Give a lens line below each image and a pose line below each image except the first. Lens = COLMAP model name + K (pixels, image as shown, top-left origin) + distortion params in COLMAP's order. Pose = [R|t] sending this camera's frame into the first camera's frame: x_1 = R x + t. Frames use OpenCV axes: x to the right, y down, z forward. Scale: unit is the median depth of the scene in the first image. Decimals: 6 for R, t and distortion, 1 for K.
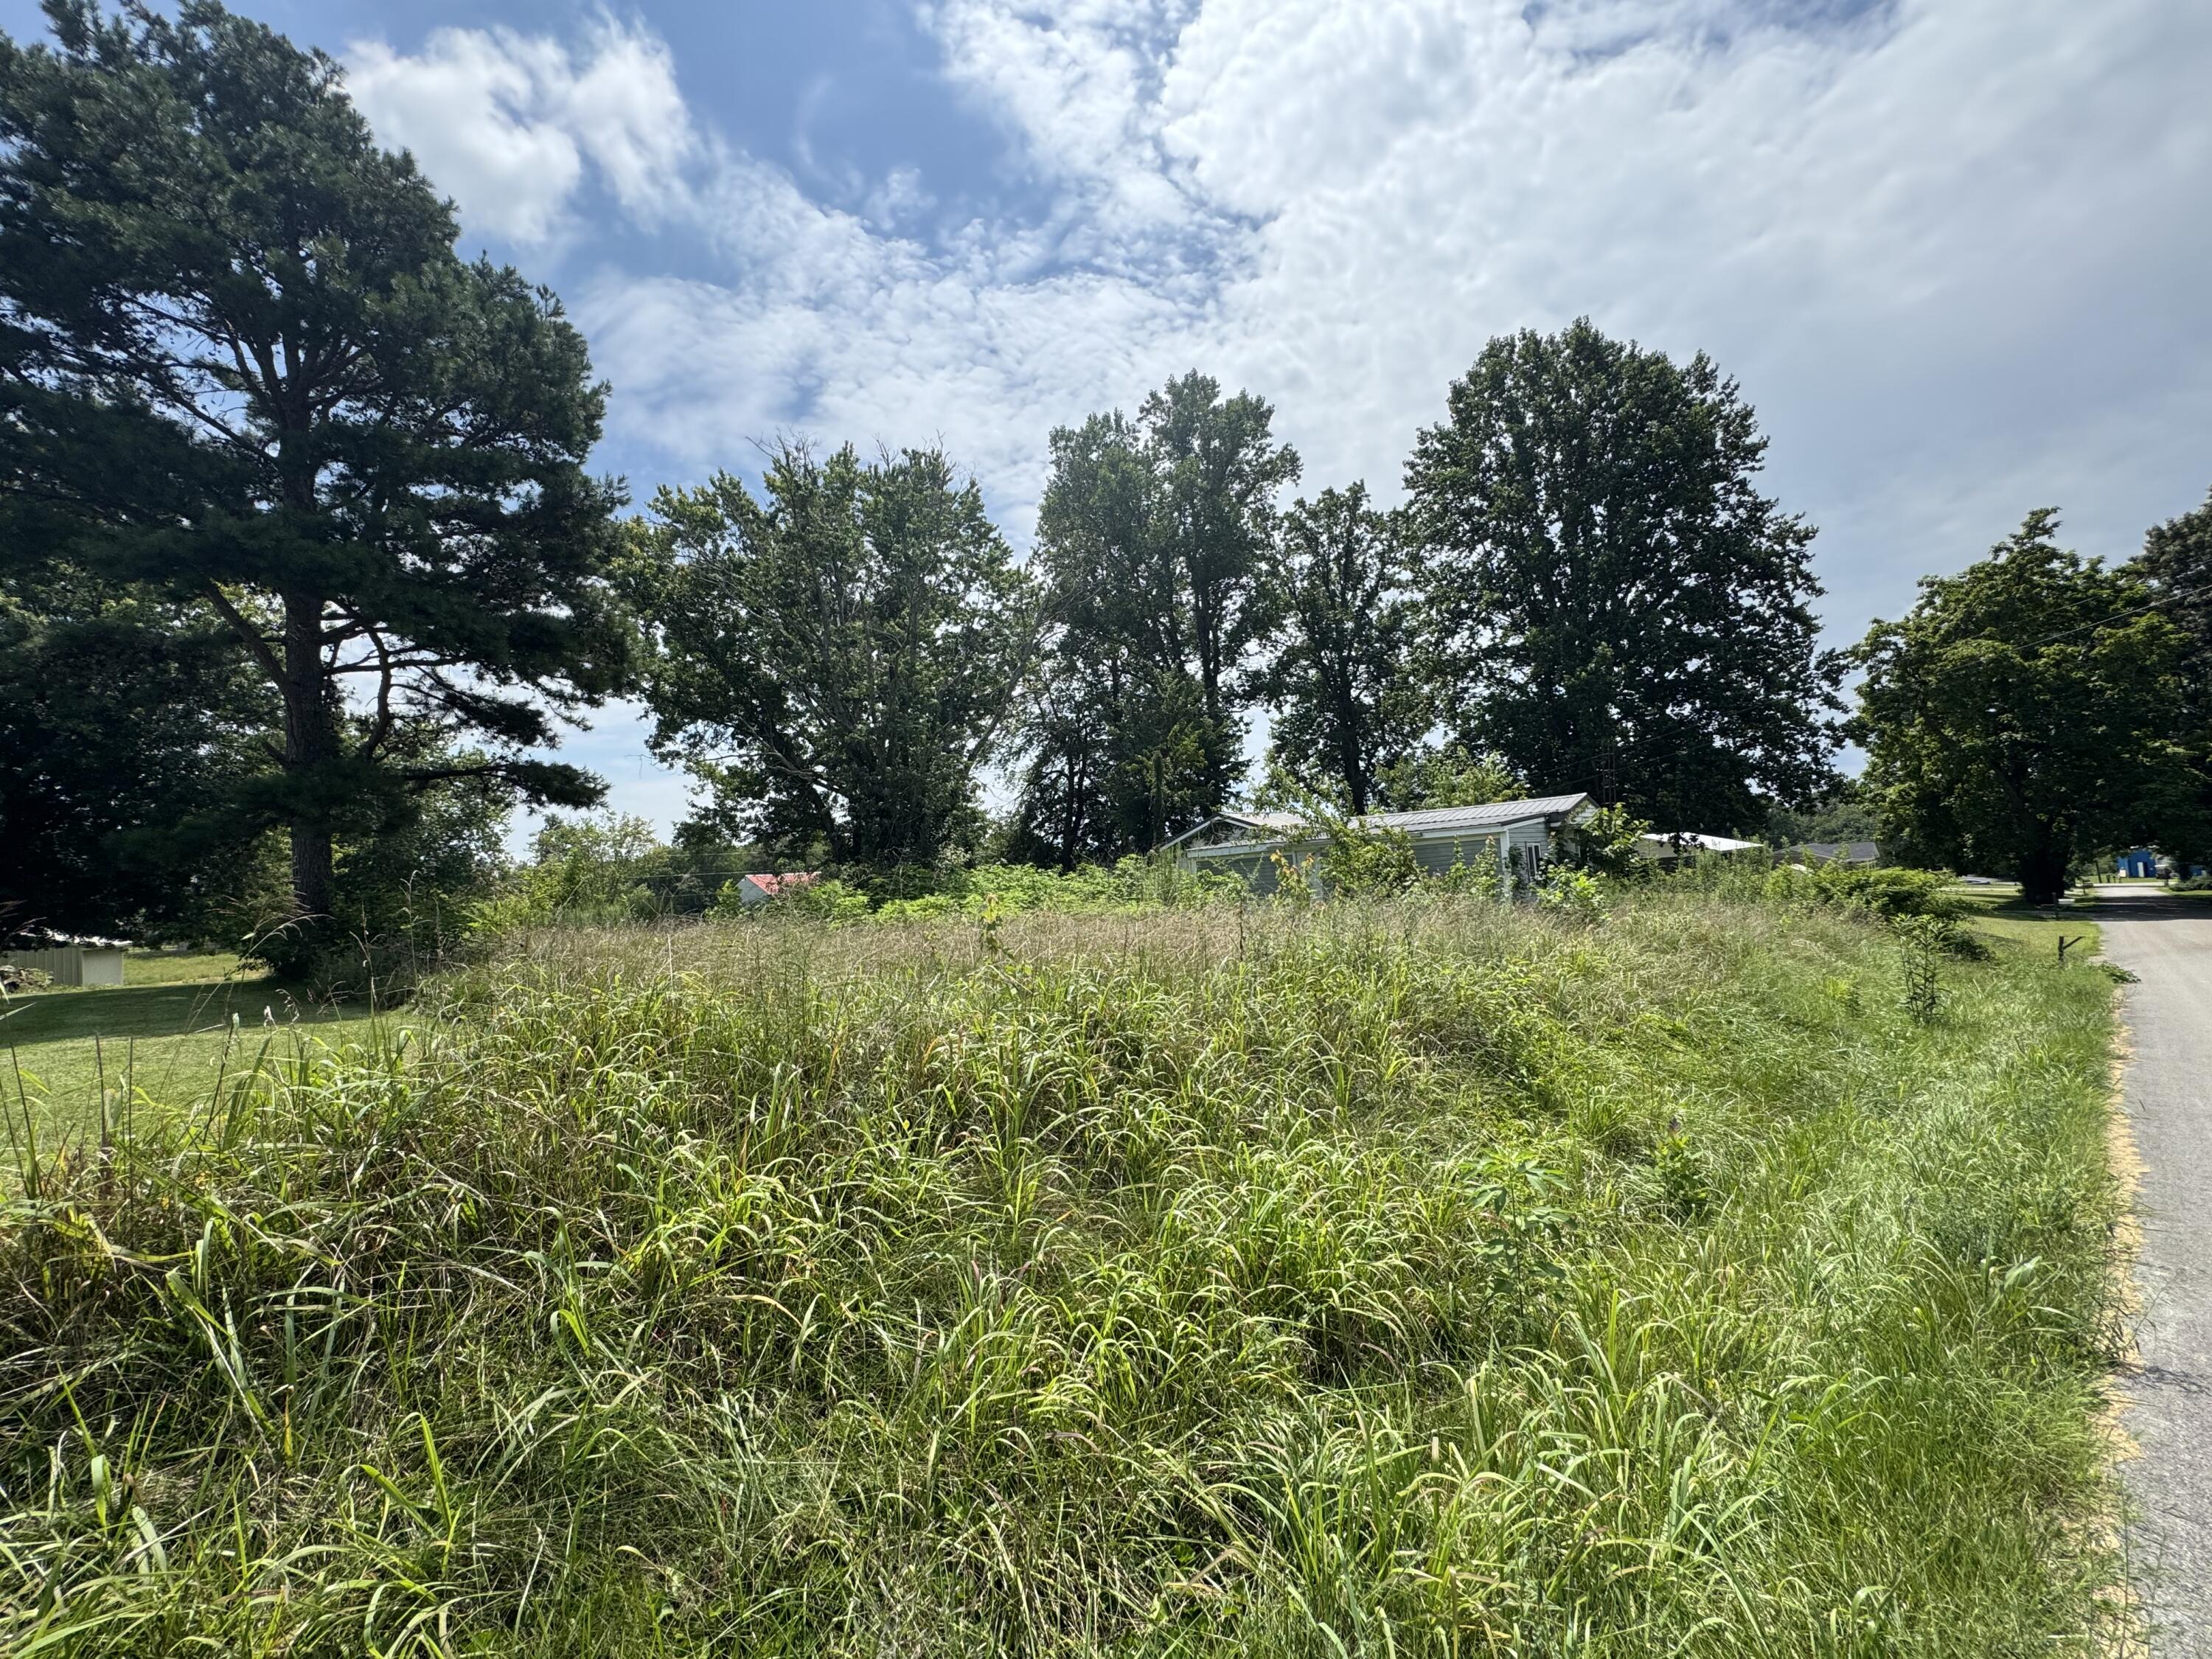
lens RADIAL K [[884.4, 0, 1103.0], [0, 884.4, 811.1], [0, 0, 1]] dist [-0.033970, 0.000200]
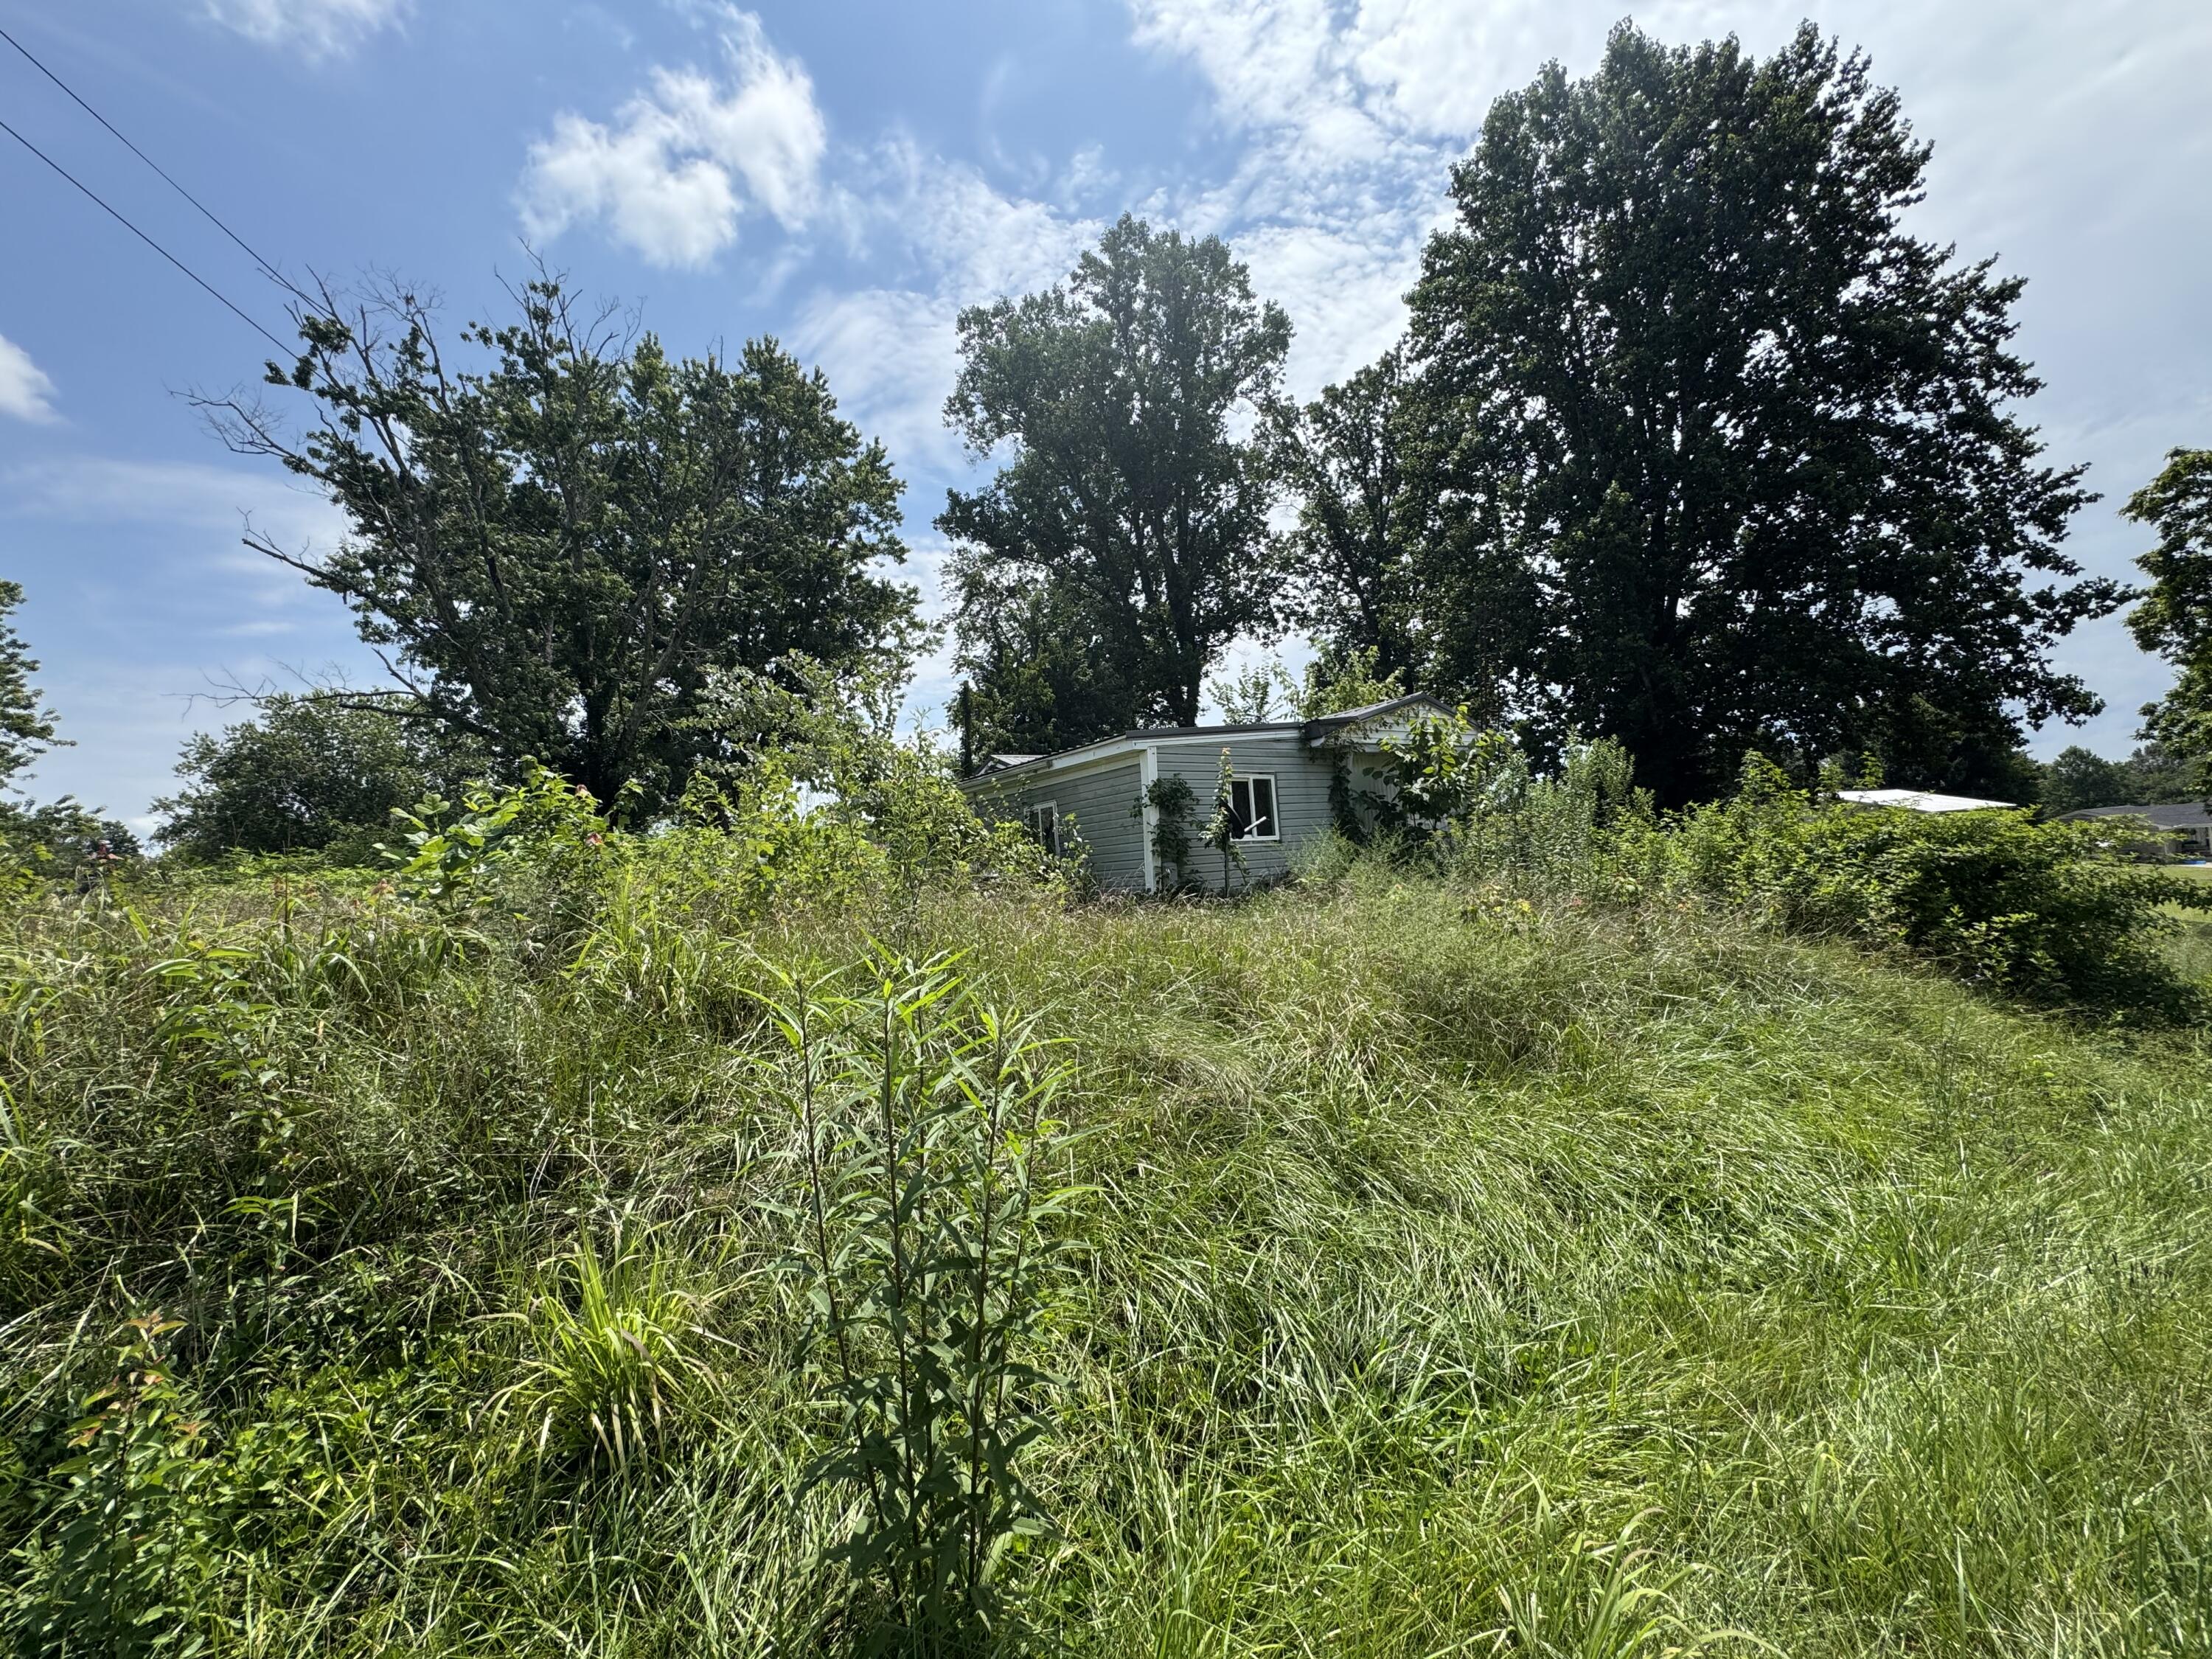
lens RADIAL K [[873.5, 0, 1106.0], [0, 873.5, 829.5], [0, 0, 1]] dist [-0.007217, -0.004433]
pose [[0.977241, -0.005913, -0.212048, 0.294478], [0.015093, 0.999016, 0.041700, 0.034193], [0.211593, -0.043951, 0.976369, 0.223704]]
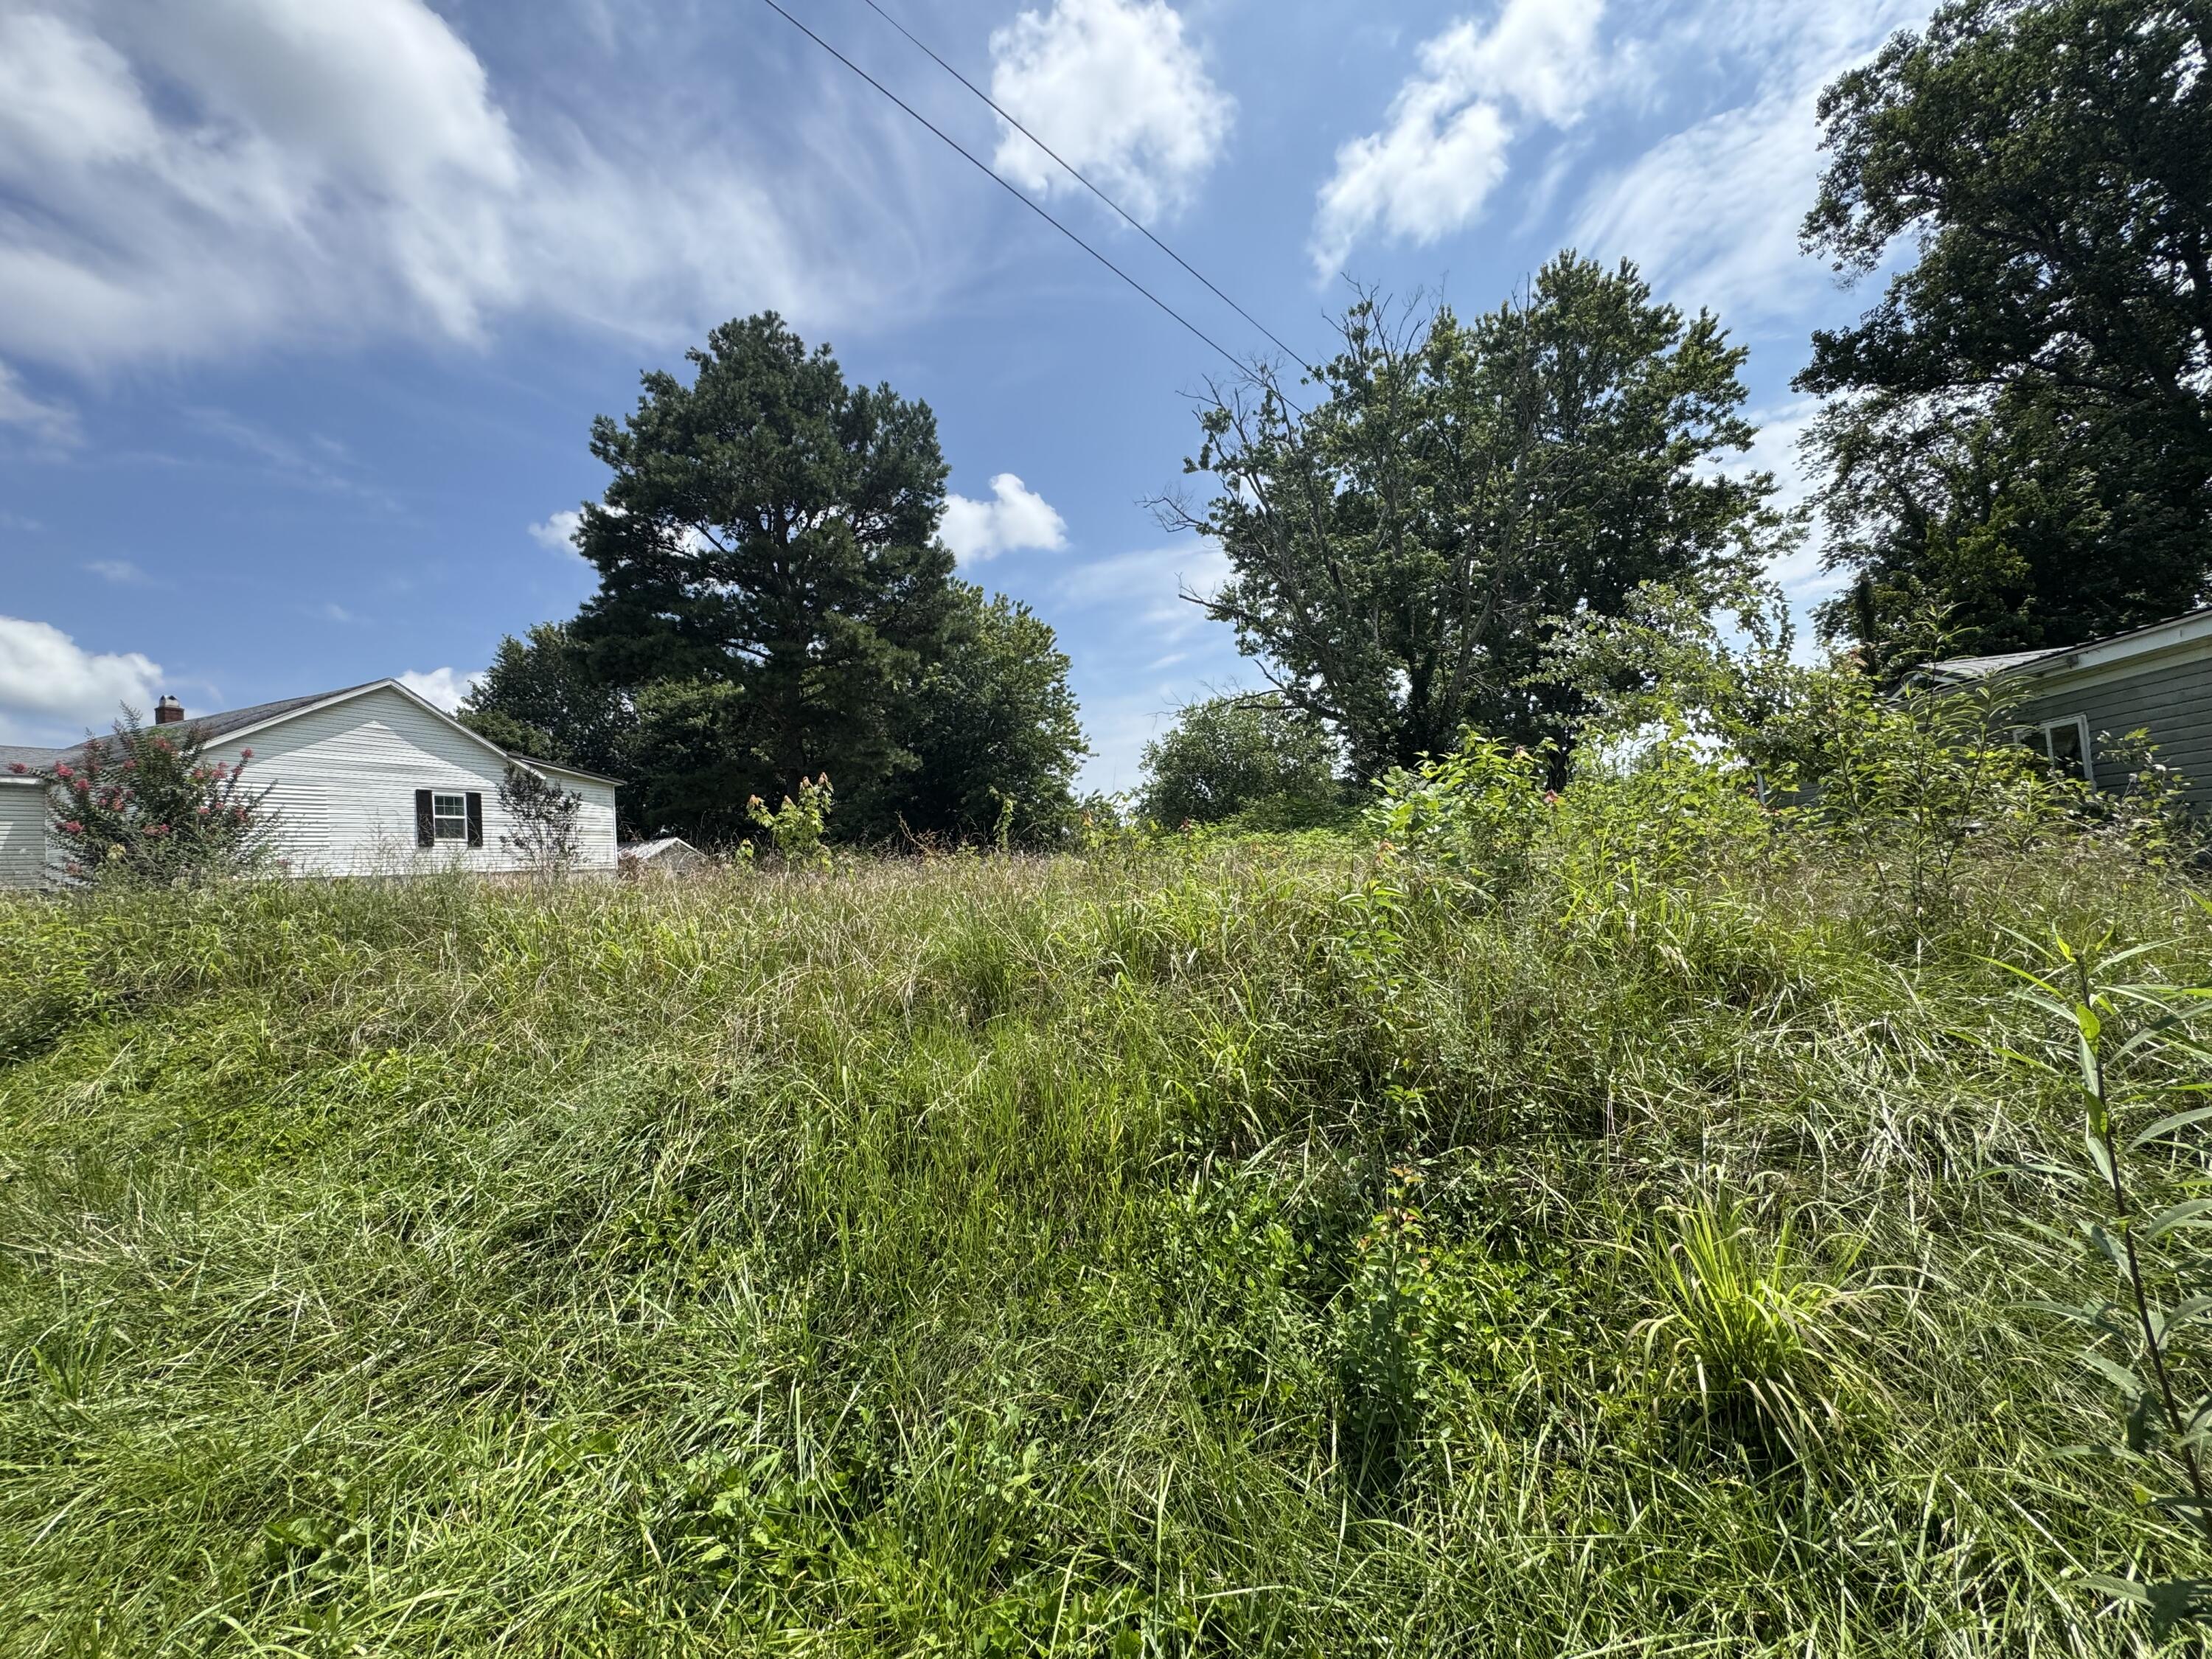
lens RADIAL K [[876.2, 0, 1106.0], [0, 876.2, 829.5], [0, 0, 1]] dist [-0.010460, 0.000294]
pose [[0.474741, -0.013950, -0.880015, 0.282775], [0.097860, 0.994511, 0.037027, 0.033410], [0.874668, -0.103697, 0.473500, 0.214332]]
